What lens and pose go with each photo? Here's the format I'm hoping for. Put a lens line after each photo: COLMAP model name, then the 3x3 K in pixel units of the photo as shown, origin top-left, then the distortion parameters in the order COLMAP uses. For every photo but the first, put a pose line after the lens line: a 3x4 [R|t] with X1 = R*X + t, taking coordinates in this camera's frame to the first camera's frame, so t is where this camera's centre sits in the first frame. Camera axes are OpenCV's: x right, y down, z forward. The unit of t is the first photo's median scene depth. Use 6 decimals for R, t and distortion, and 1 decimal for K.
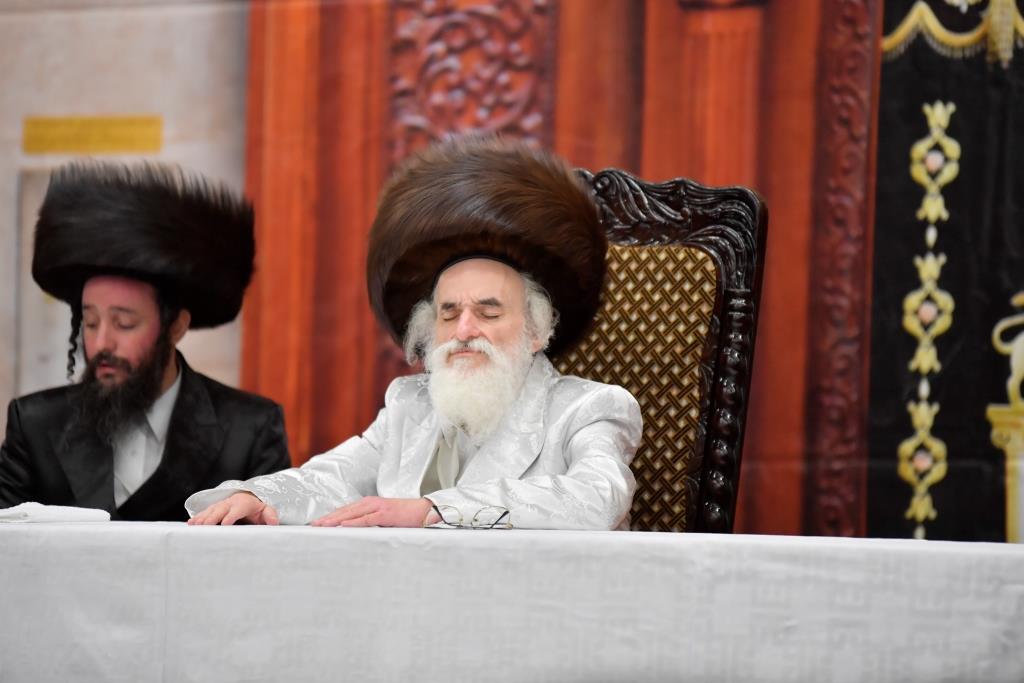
lens RADIAL K [[5854.1, 0, 509.8], [0, 5854.1, 343.6], [0, 0, 1]] dist [3.511218, 0.000000]
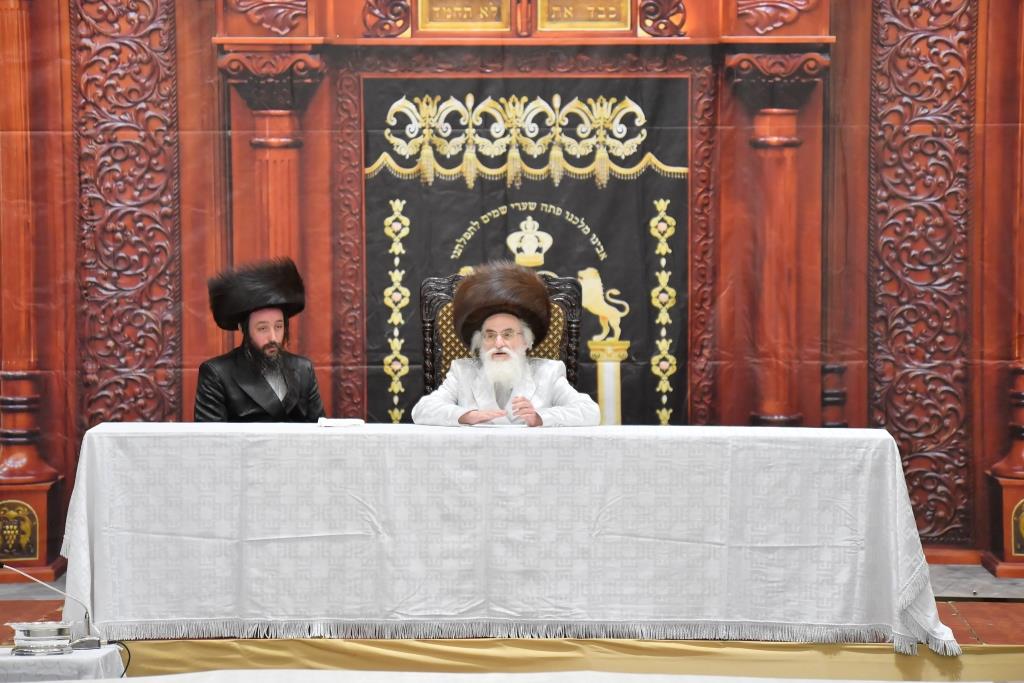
lens RADIAL K [[5854.1, 0, 515.9], [0, 5854.1, 376.9], [0, 0, 1]] dist [3.511218, 0.000000]
pose [[0.882891, -0.028438, 0.468716, -0.892664], [-0.001196, 0.998025, 0.062805, -0.110247], [-0.469576, -0.056011, 0.881114, -0.901598]]
